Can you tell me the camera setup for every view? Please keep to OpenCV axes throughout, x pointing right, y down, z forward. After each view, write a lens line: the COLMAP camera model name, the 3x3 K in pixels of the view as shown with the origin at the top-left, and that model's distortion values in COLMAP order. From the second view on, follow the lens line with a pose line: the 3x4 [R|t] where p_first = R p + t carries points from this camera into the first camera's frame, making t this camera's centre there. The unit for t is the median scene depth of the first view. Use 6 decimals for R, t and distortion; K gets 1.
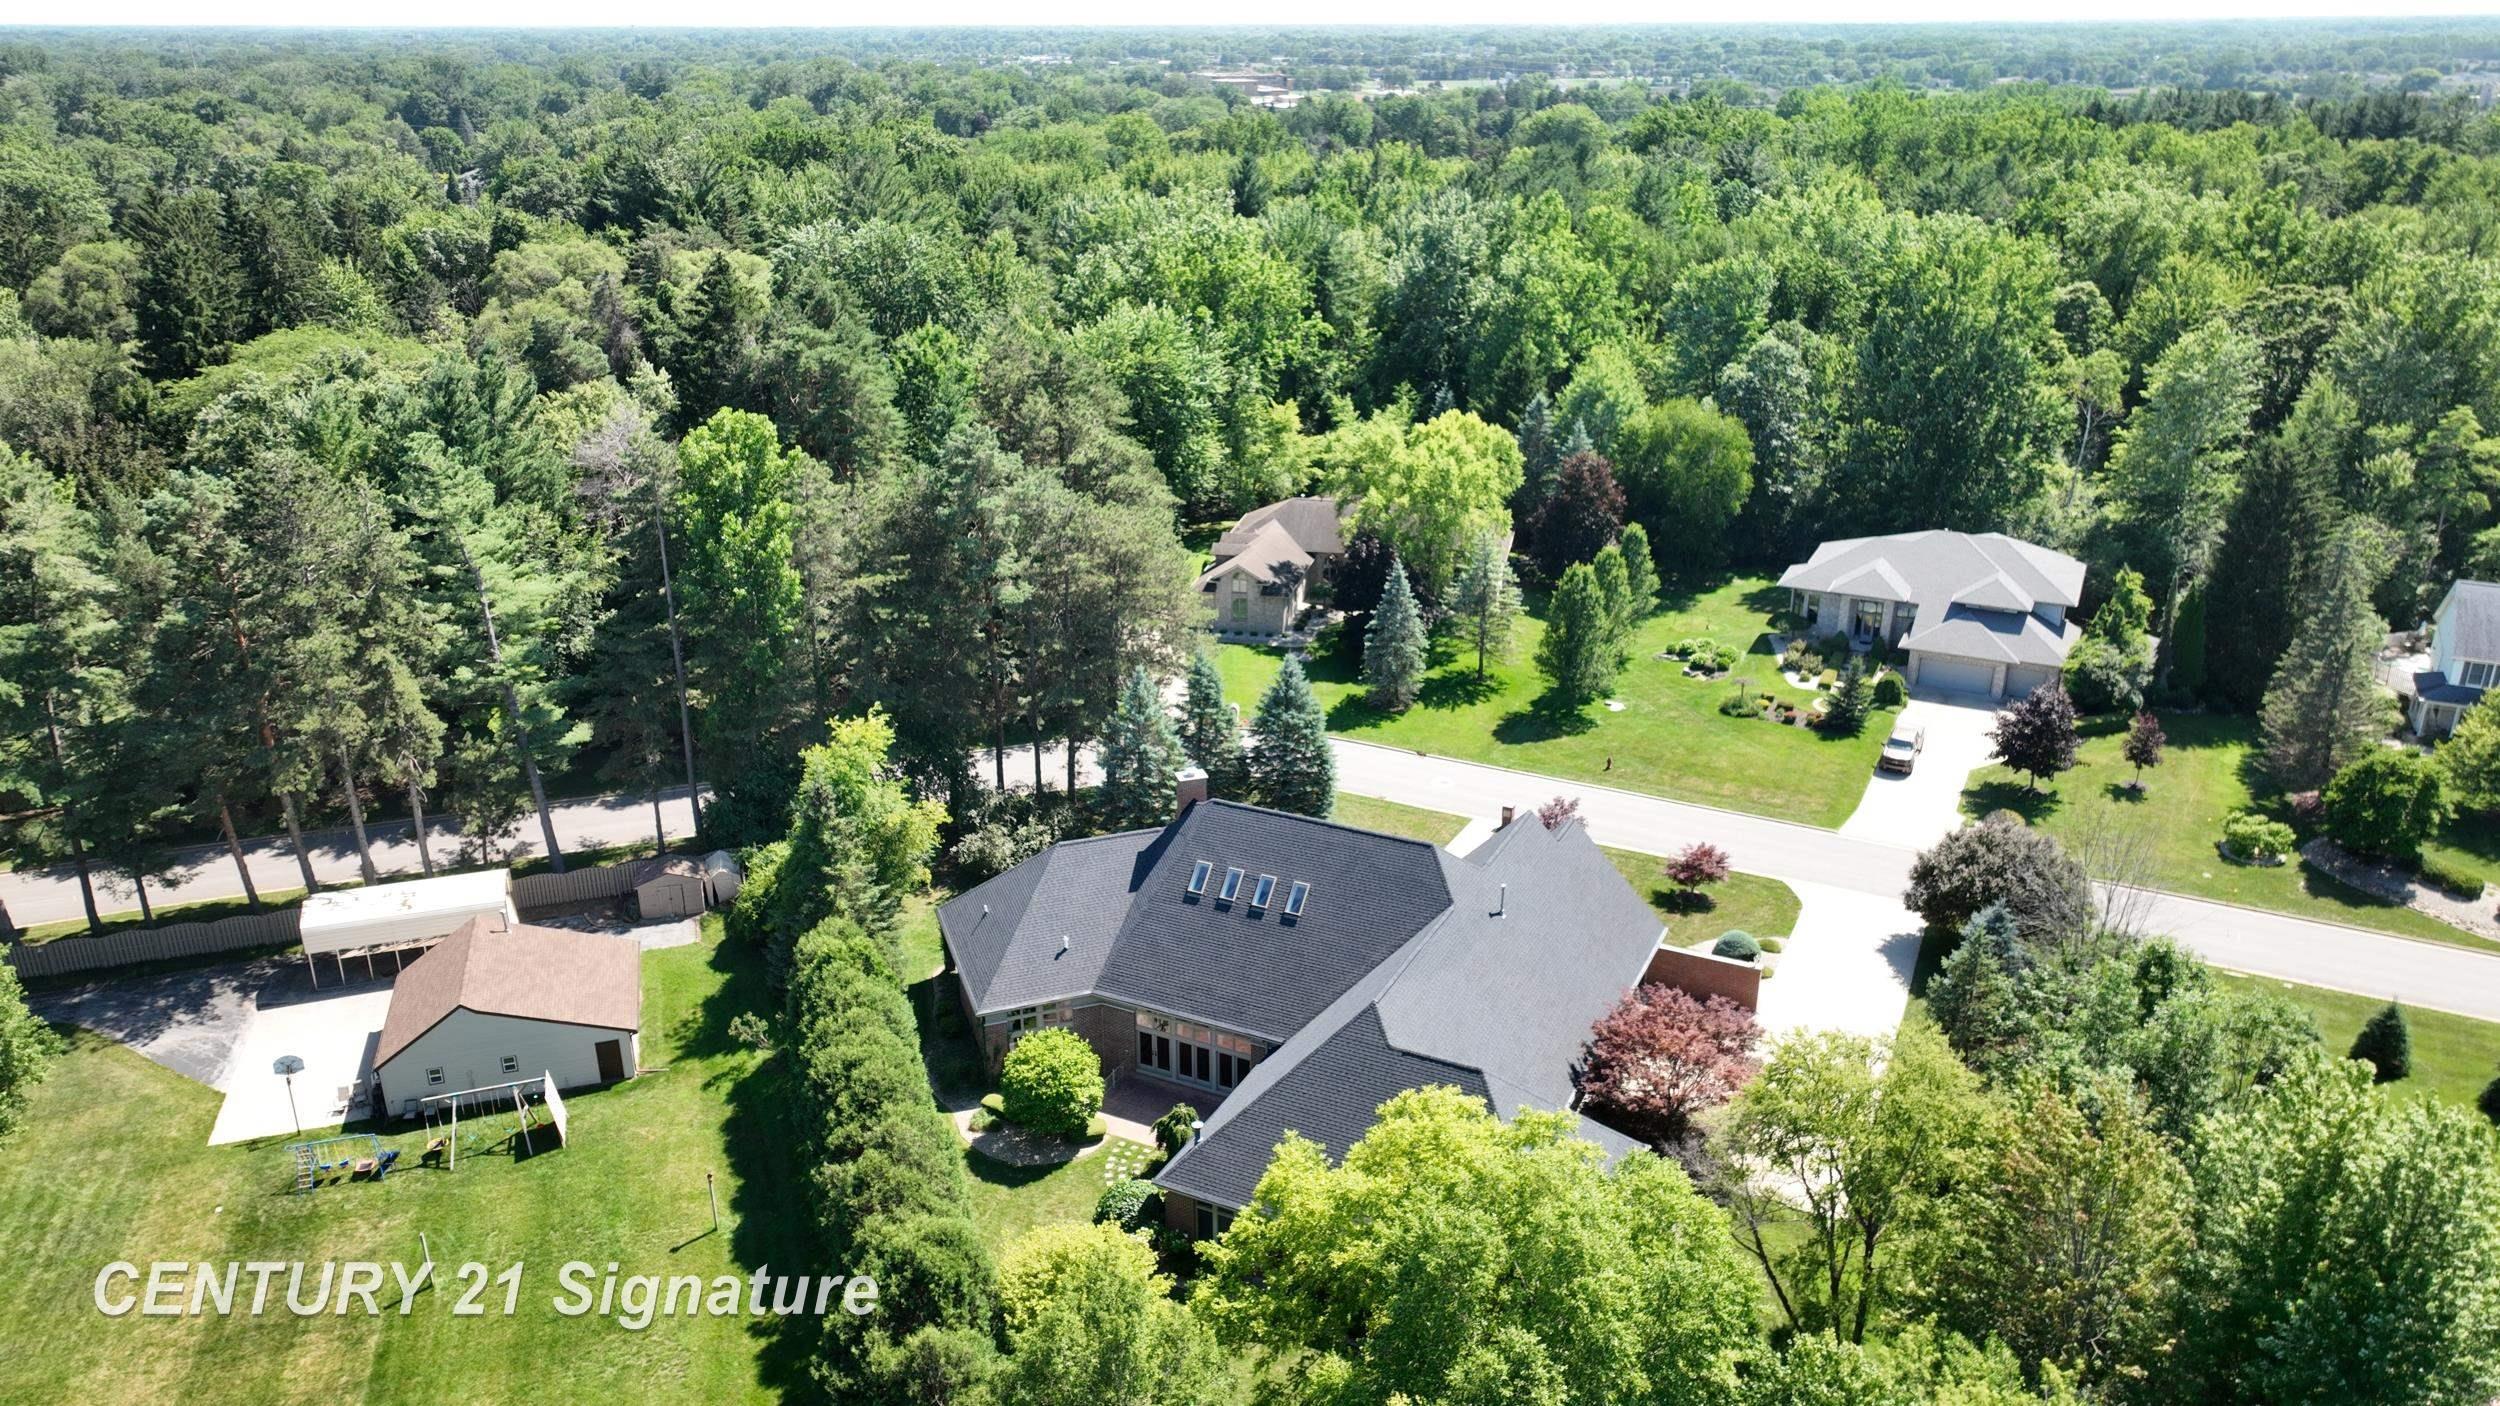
lens RADIAL K [[1755.6, 0, 1250.0], [0, 1755.6, 703.0], [0, 0, 1]] dist [0.003854, 0.009306]
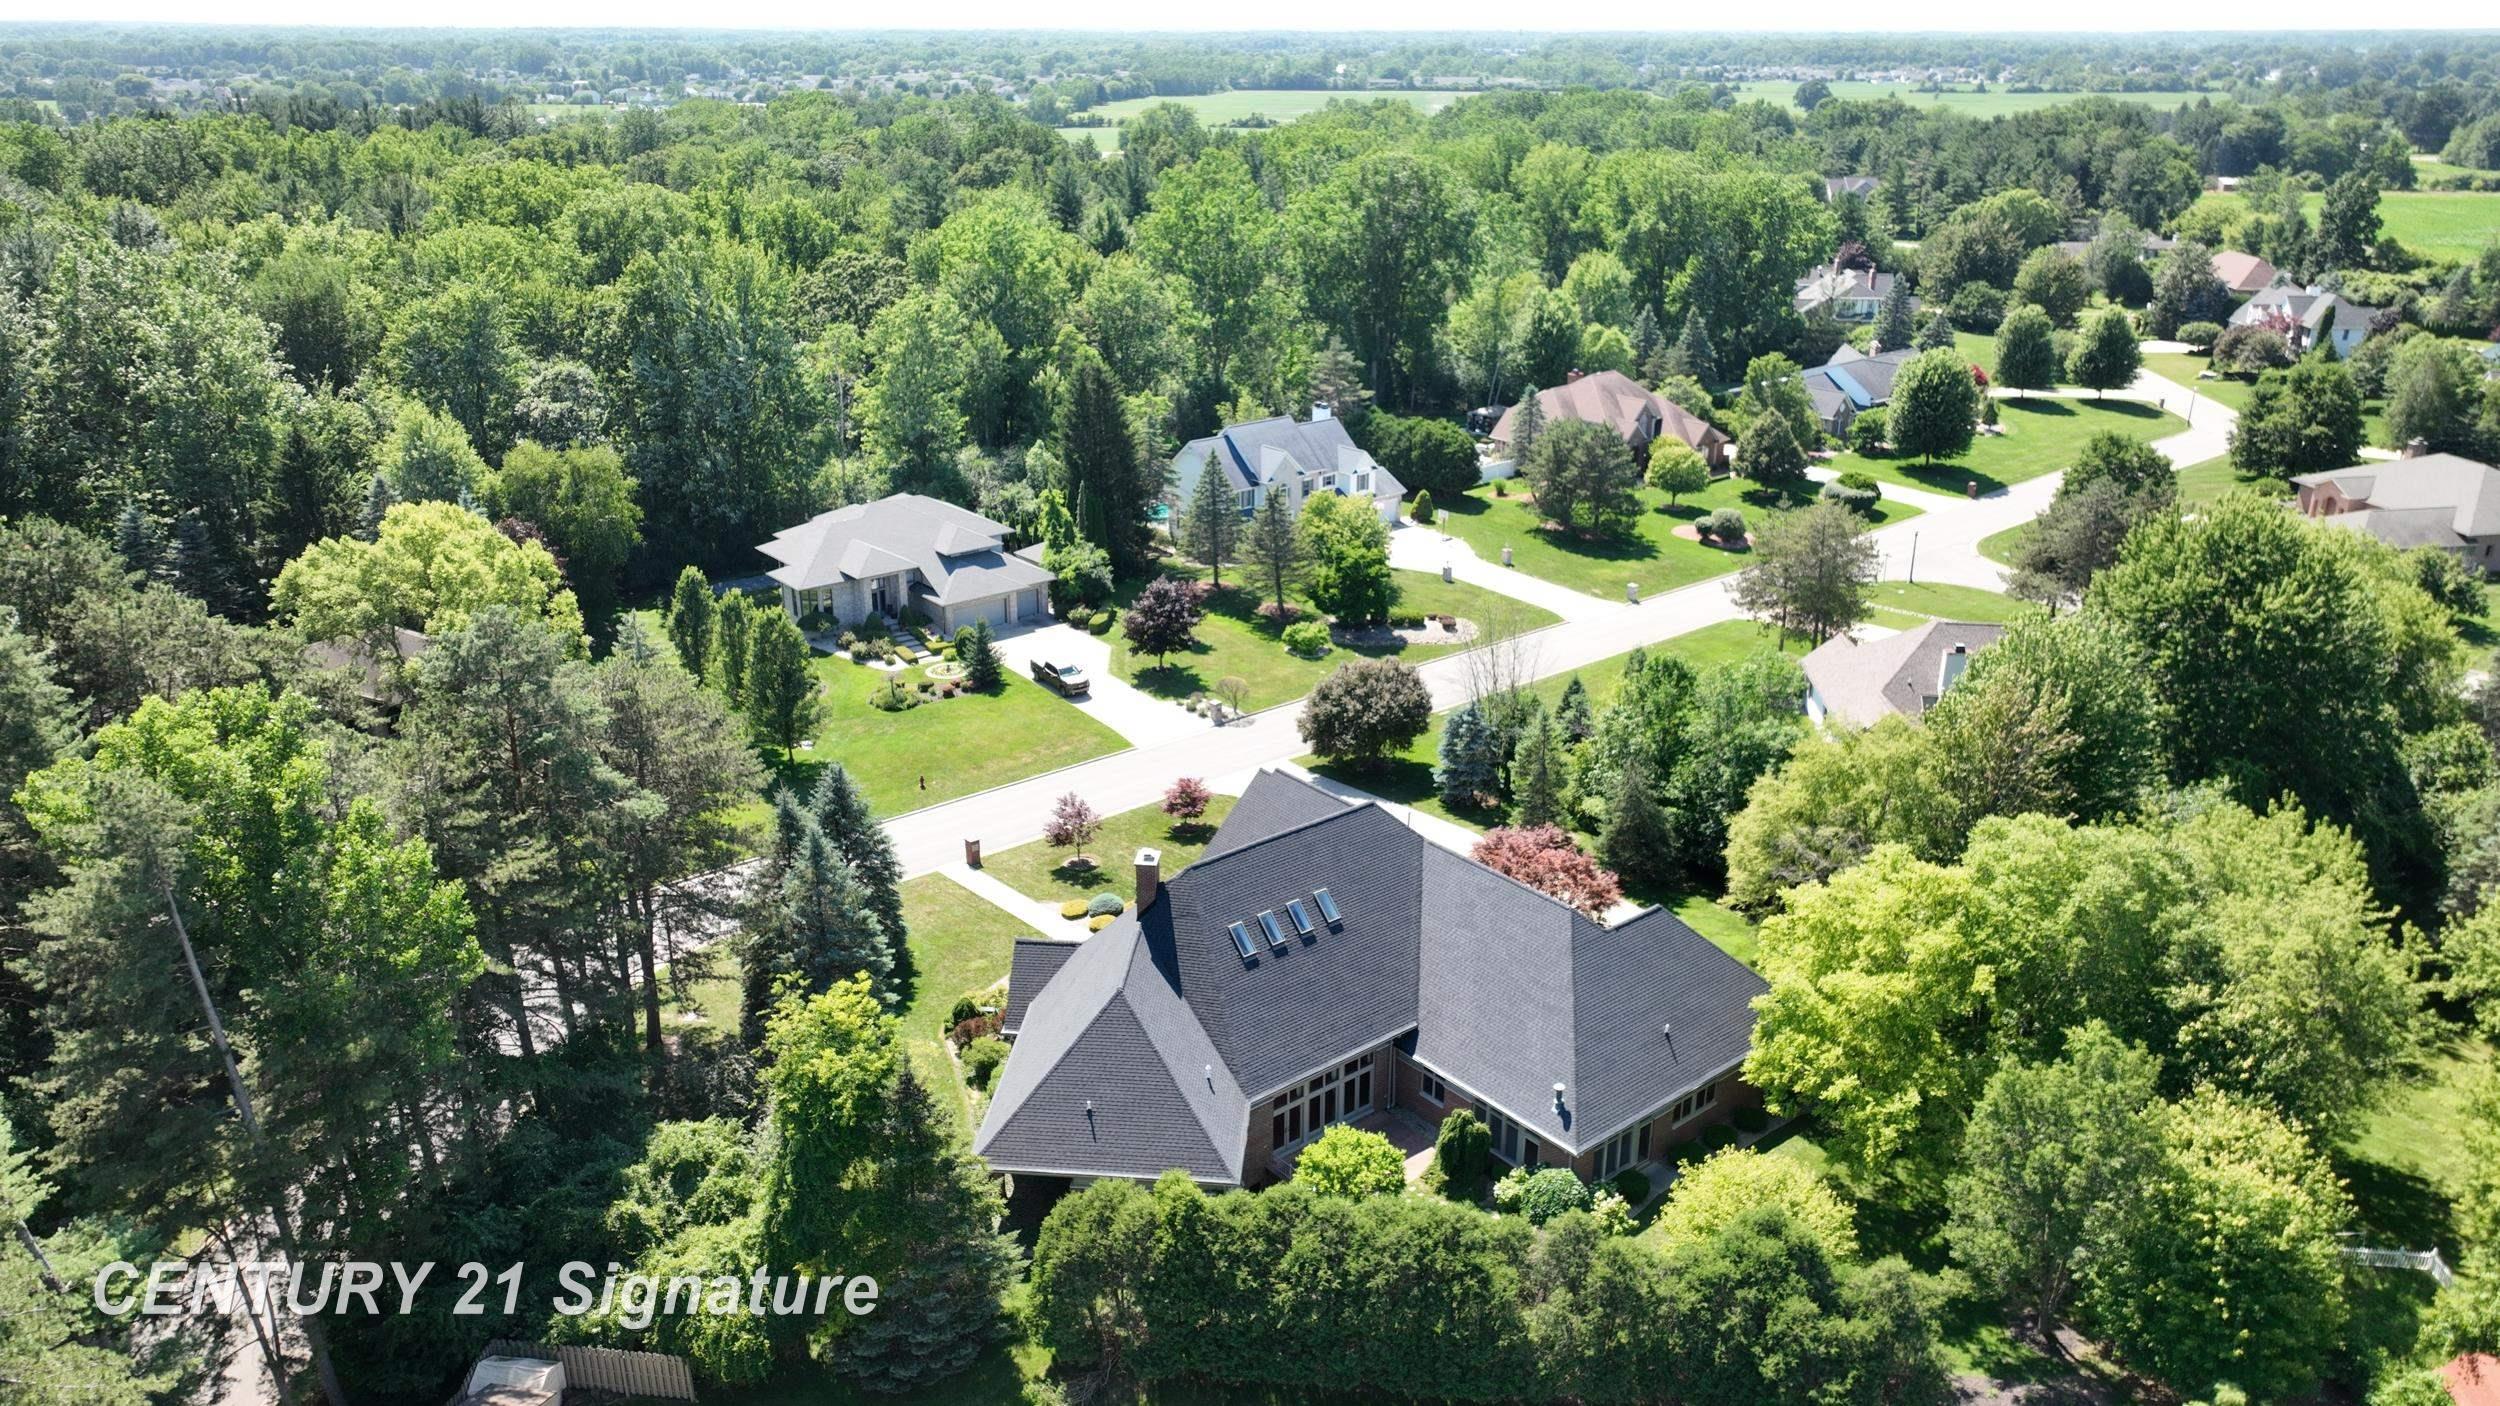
lens RADIAL K [[1755.6, 0, 1250.0], [0, 1755.6, 703.0], [0, 0, 1]] dist [0.003854, 0.009306]
pose [[0.410169, -0.323177, 0.852829, -0.665799], [0.325535, 0.925391, 0.194108, -0.168016], [-0.851932, 0.198009, 0.484772, 0.438193]]
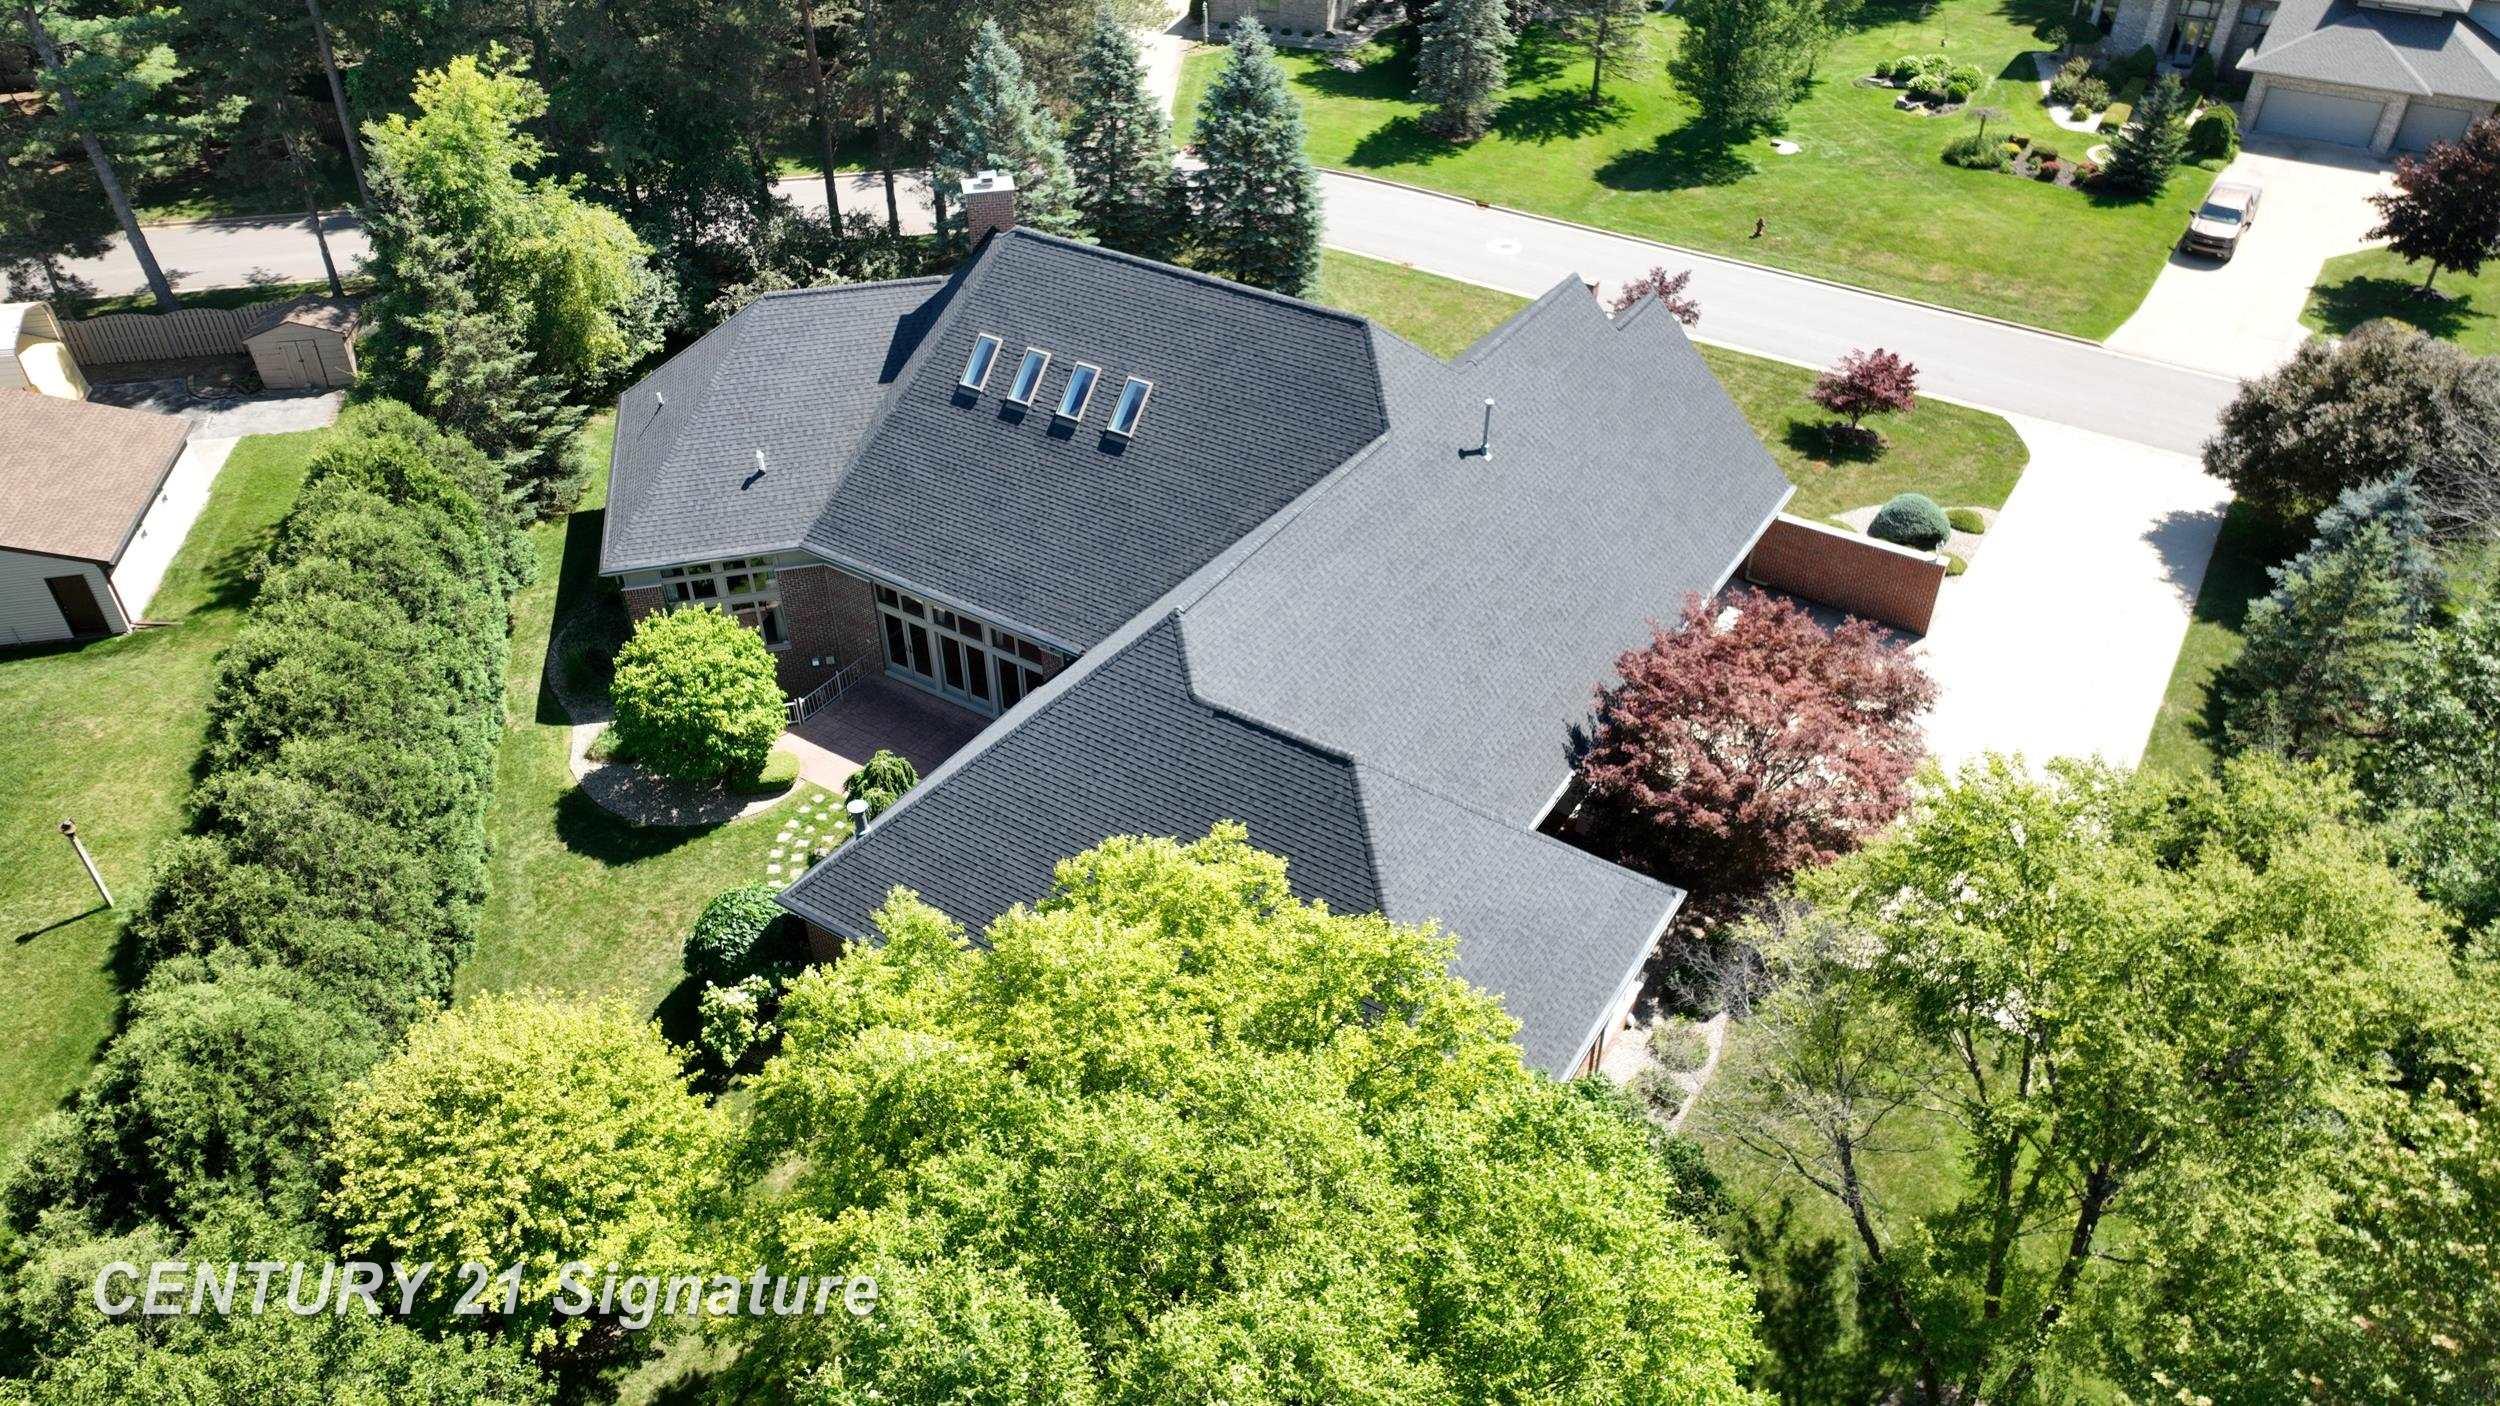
lens RADIAL K [[1755.6, 0, 1250.0], [0, 1755.6, 703.0], [0, 0, 1]] dist [0.003854, 0.009306]
pose [[0.993843, 0.064480, -0.090105, 0.102269], [-0.037059, 0.959835, 0.278108, 0.035905], [0.104418, -0.273056, 0.956314, 0.354969]]
